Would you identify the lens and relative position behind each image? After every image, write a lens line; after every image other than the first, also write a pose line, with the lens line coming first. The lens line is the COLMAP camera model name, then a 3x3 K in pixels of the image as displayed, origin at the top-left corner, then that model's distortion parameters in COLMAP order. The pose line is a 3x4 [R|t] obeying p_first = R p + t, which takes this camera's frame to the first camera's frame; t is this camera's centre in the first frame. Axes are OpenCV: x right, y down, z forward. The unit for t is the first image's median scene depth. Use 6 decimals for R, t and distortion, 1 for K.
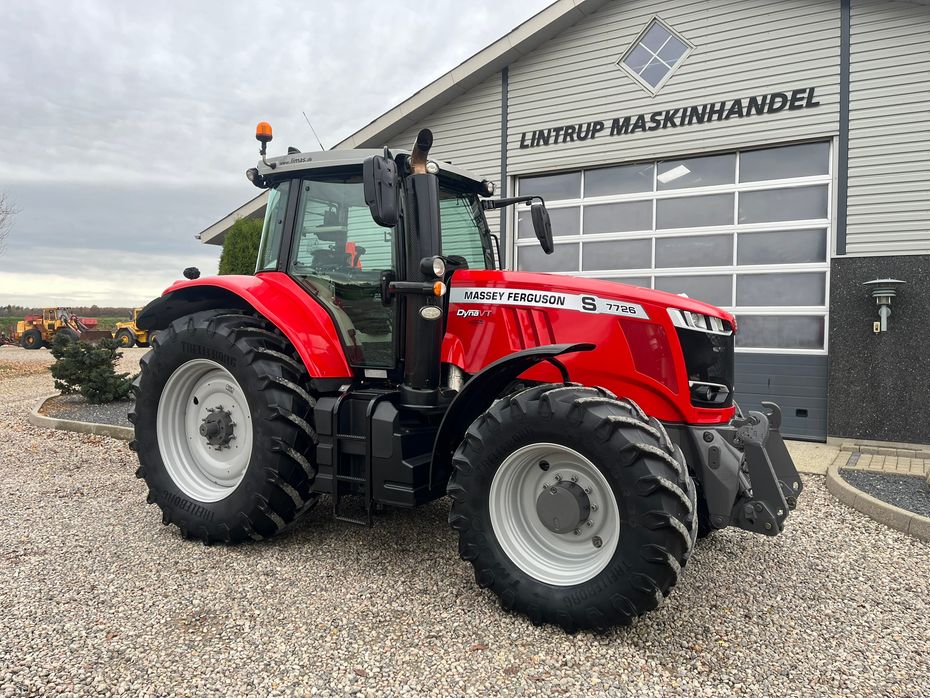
lens RADIAL K [[705.8, 0, 457.4], [0, 705.8, 336.6], [0, 0, 1]] dist [0.066823, -0.079174]
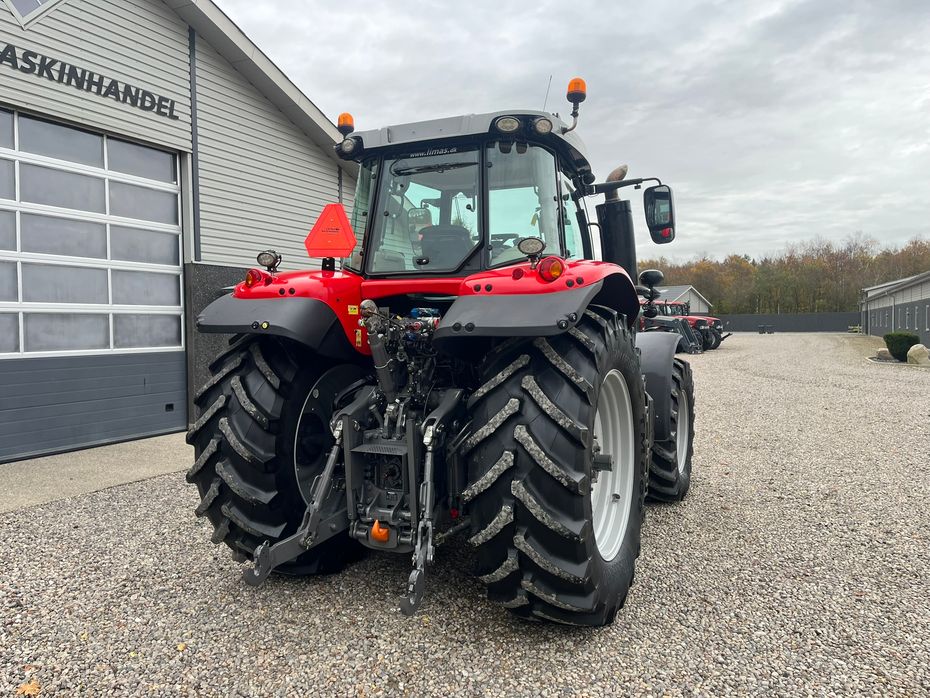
lens RADIAL K [[700.0, 0, 462.3], [0, 700.0, 339.2], [0, 0, 1]] dist [0.107882, -0.147108]
pose [[-0.110332, -0.029441, 0.993459, -0.563212], [0.025590, 0.999146, 0.032451, -0.015482], [-0.993565, 0.029003, -0.109484, 0.640720]]
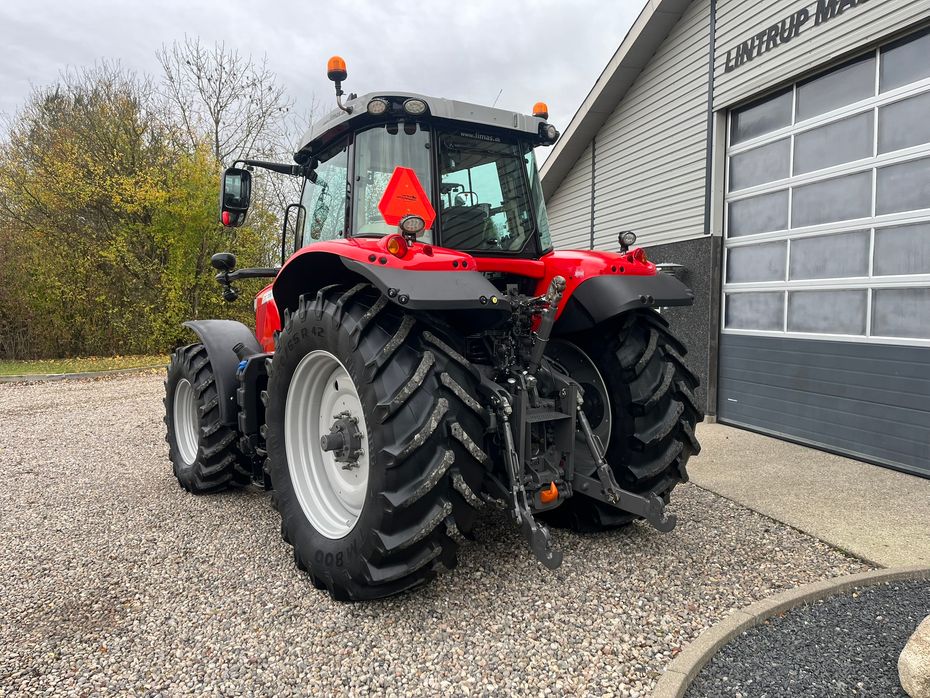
lens RADIAL K [[700.5, 0, 453.4], [0, 700.5, 337.7], [0, 0, 1]] dist [0.106634, -0.142971]
pose [[0.718627, 0.021771, -0.695055, 0.473561], [-0.006476, 0.999676, 0.024616, 0.000189], [0.695366, -0.013188, 0.718535, 0.282893]]
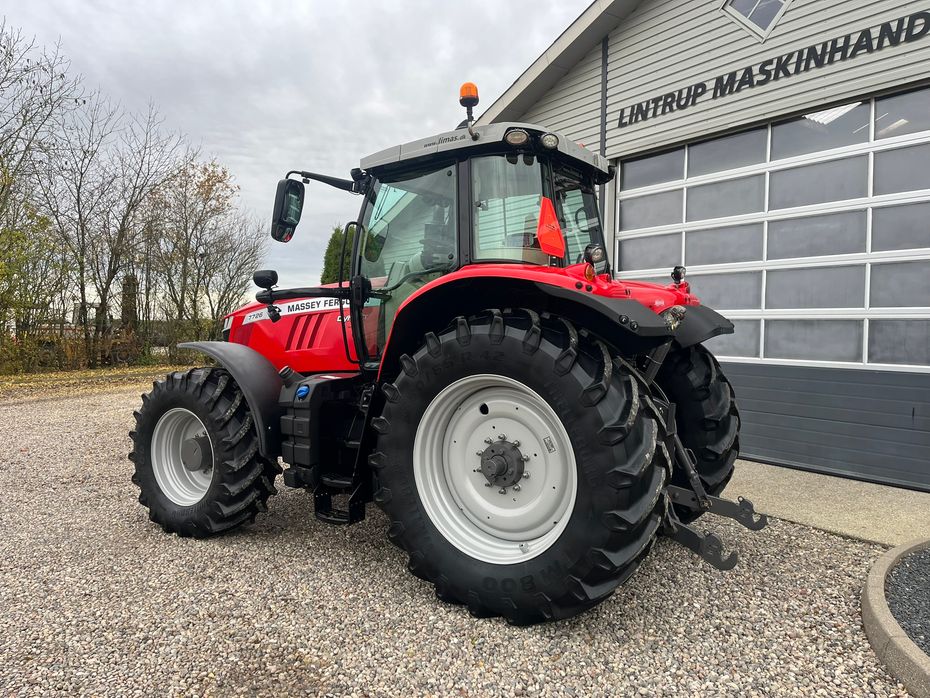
lens RADIAL K [[700.5, 0, 453.4], [0, 700.5, 337.7], [0, 0, 1]] dist [0.106634, -0.142971]
pose [[0.917034, 0.008611, -0.398717, 0.286238], [-0.012824, 0.999887, -0.007902, 0.000188], [0.398604, 0.012359, 0.917040, 0.148007]]
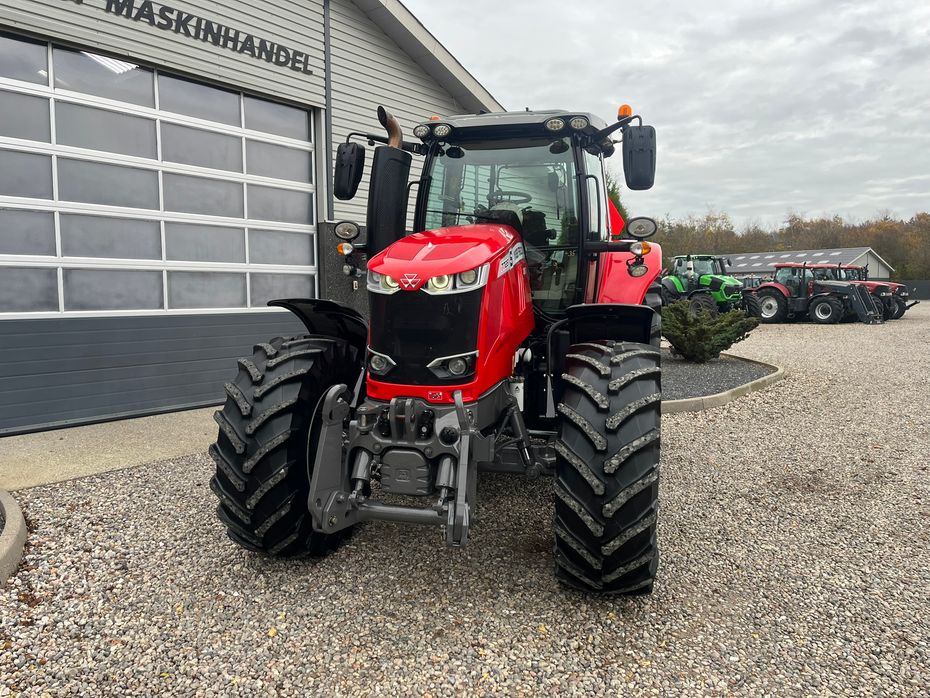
lens RADIAL K [[701.1, 0, 456.4], [0, 701.1, 345.4], [0, 0, 1]] dist [0.078416, -0.100097]
pose [[0.097037, -0.088412, 0.991346, -0.499101], [0.018007, 0.996040, 0.087068, -0.011102], [-0.995118, 0.009402, 0.098245, 0.628886]]
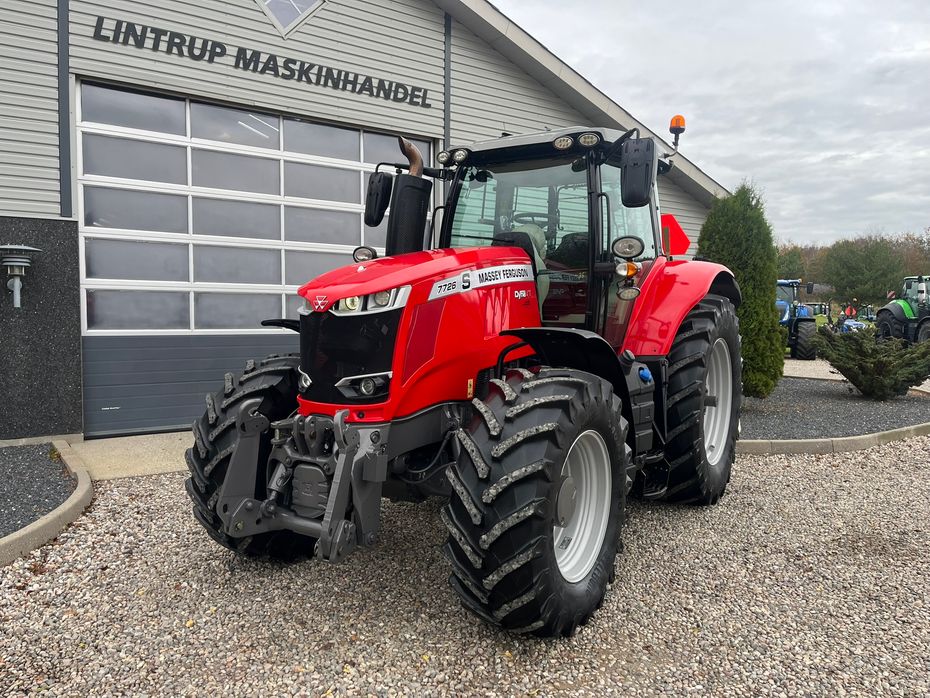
lens RADIAL K [[703.9, 0, 455.7], [0, 703.9, 349.3], [0, 0, 1]] dist [0.068742, -0.086529]
pose [[0.389711, -0.055010, 0.919293, -0.465140], [0.012153, 0.998435, 0.054593, -0.008107], [-0.920857, -0.010103, 0.389769, 0.486086]]
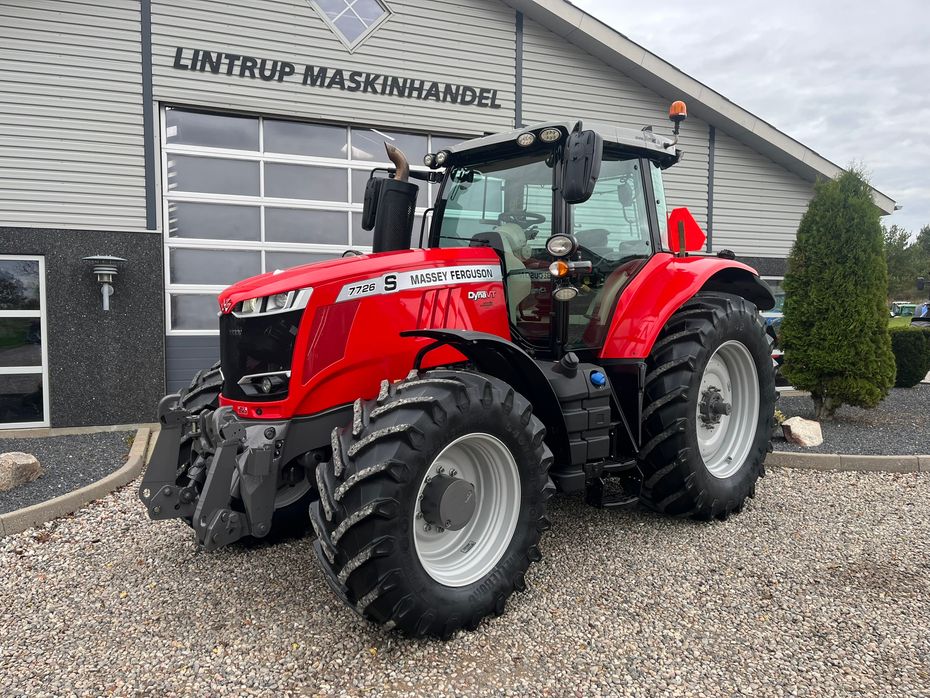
lens RADIAL K [[703.9, 0, 455.7], [0, 703.9, 349.3], [0, 0, 1]] dist [0.068742, -0.086529]
pose [[0.590614, -0.050941, 0.805345, -0.400016], [0.016339, 0.998556, 0.051180, -0.006766], [-0.806789, -0.017069, 0.590593, 0.366226]]
